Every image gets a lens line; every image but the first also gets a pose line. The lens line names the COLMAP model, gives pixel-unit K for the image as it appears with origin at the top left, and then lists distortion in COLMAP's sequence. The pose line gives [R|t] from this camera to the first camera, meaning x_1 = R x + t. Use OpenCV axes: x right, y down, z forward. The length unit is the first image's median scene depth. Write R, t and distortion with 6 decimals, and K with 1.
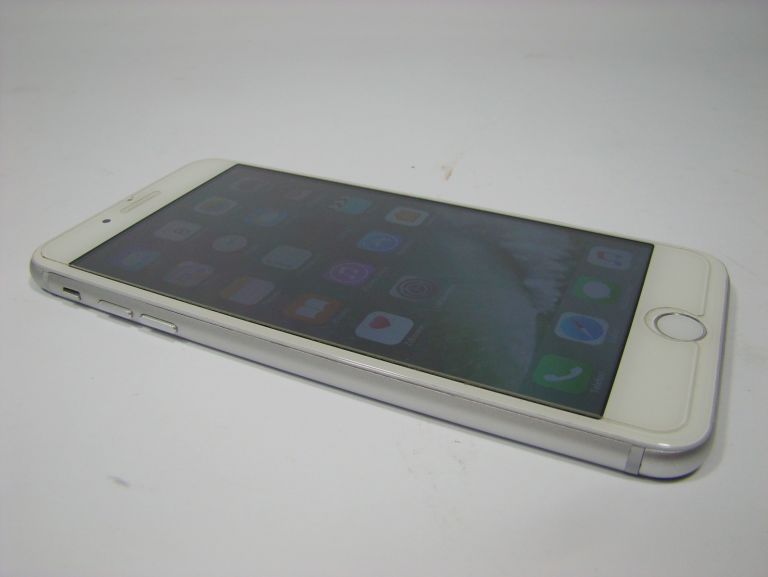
lens RADIAL K [[686.2, 0, 384.0], [0, 686.2, 288.5], [0, 0, 1]] dist [-0.150869, 0.001628]
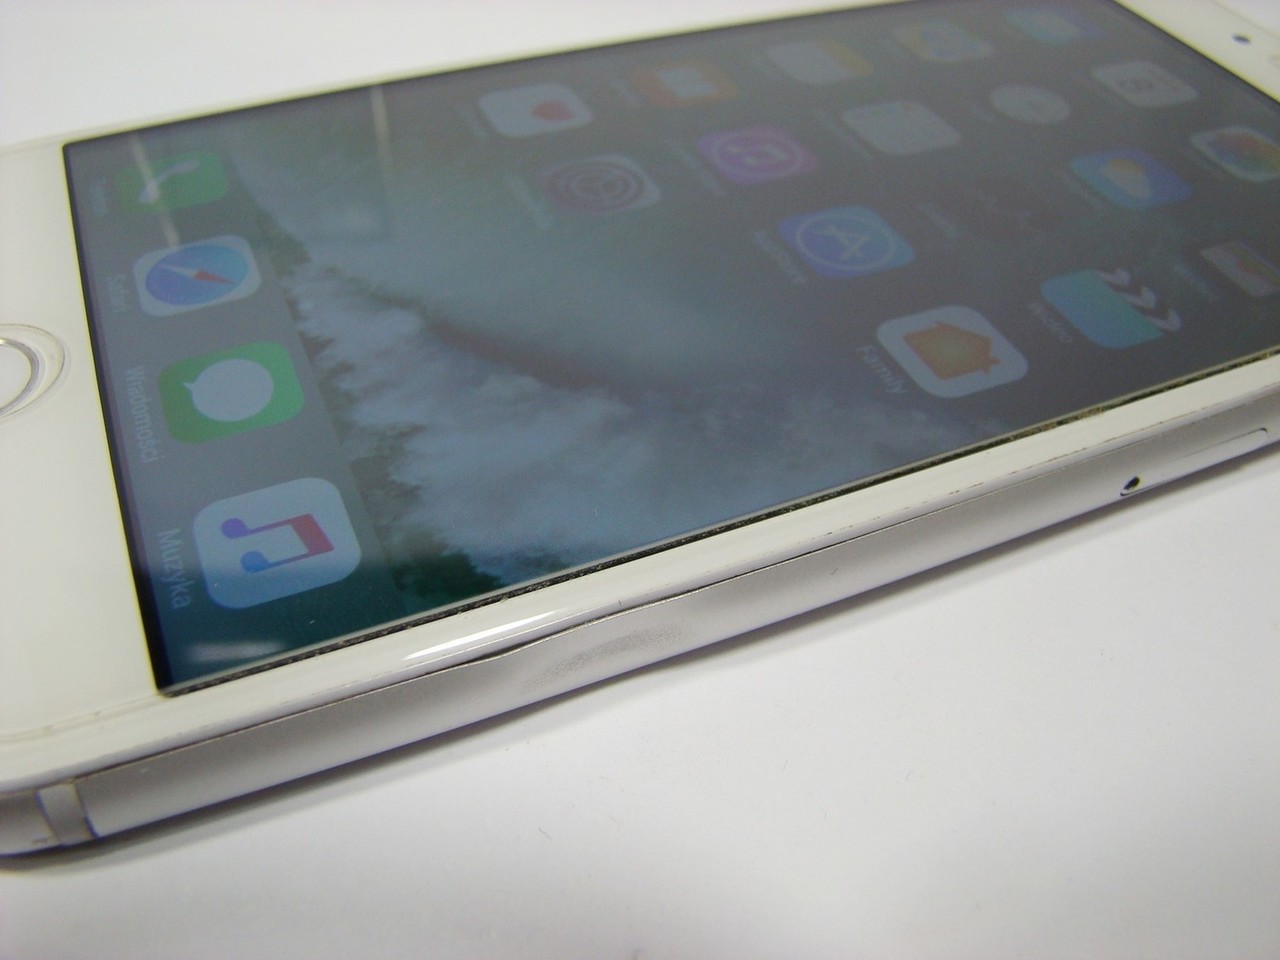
lens RADIAL K [[1173.1, 0, 618.5], [0, 1173.1, 484.2], [0, 0, 1]] dist [-0.144508, 0.008895]
pose [[-0.644316, 0.540827, -0.540706, 0.543104], [-0.424437, 0.335260, 0.841103, -0.563545], [0.636168, 0.771432, 0.013534, 1.186824]]
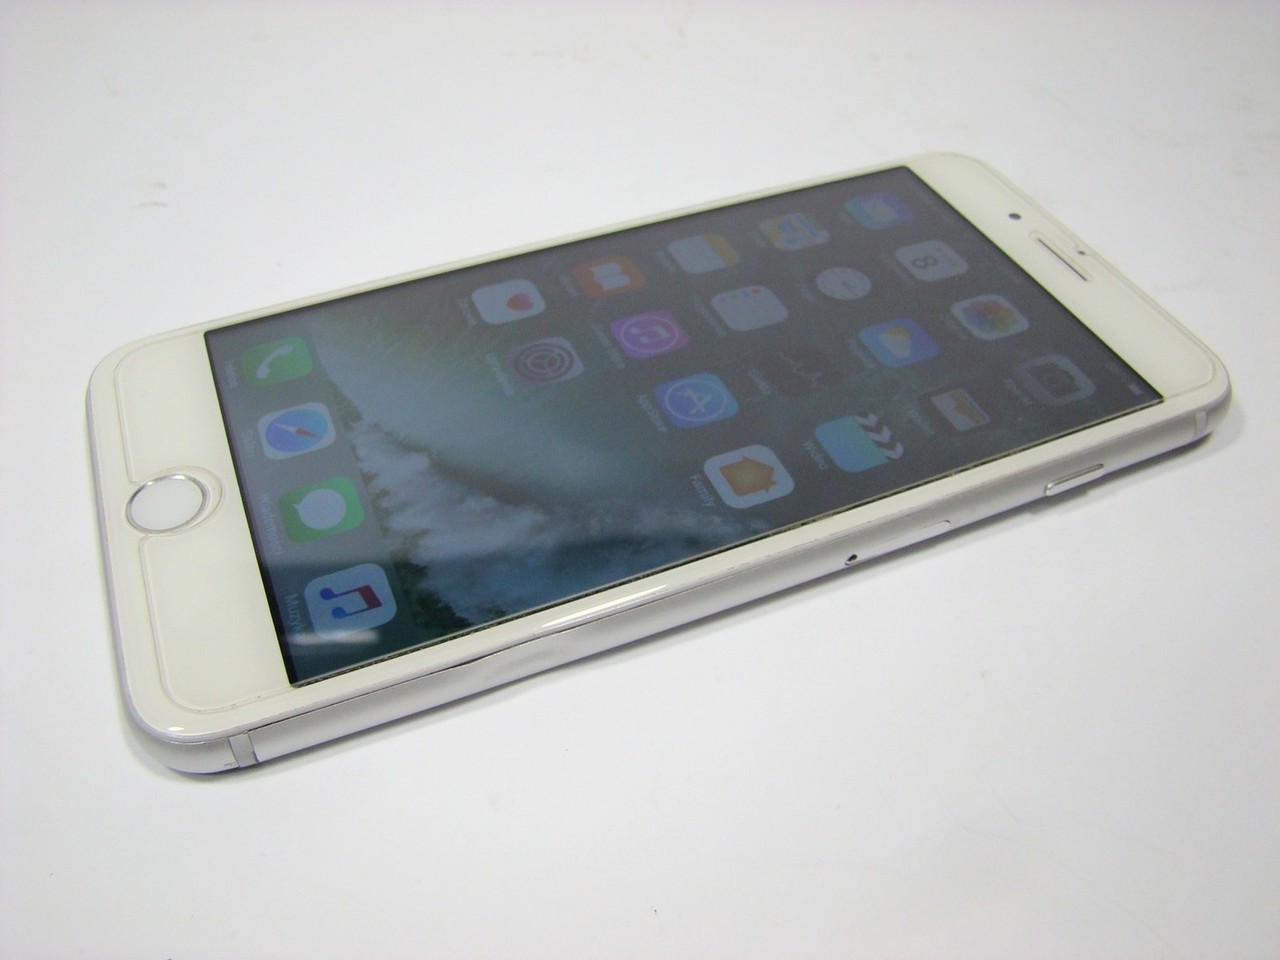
lens RADIAL K [[1143.7, 0, 640.0], [0, 1143.7, 480.0], [0, 0, 1]] dist [-0.150869, 0.001628]
pose [[-0.649316, 0.551995, -0.523155, 0.652417], [-0.404264, 0.332142, 0.852205, -0.977440], [0.644174, 0.764842, 0.007486, 1.186220]]
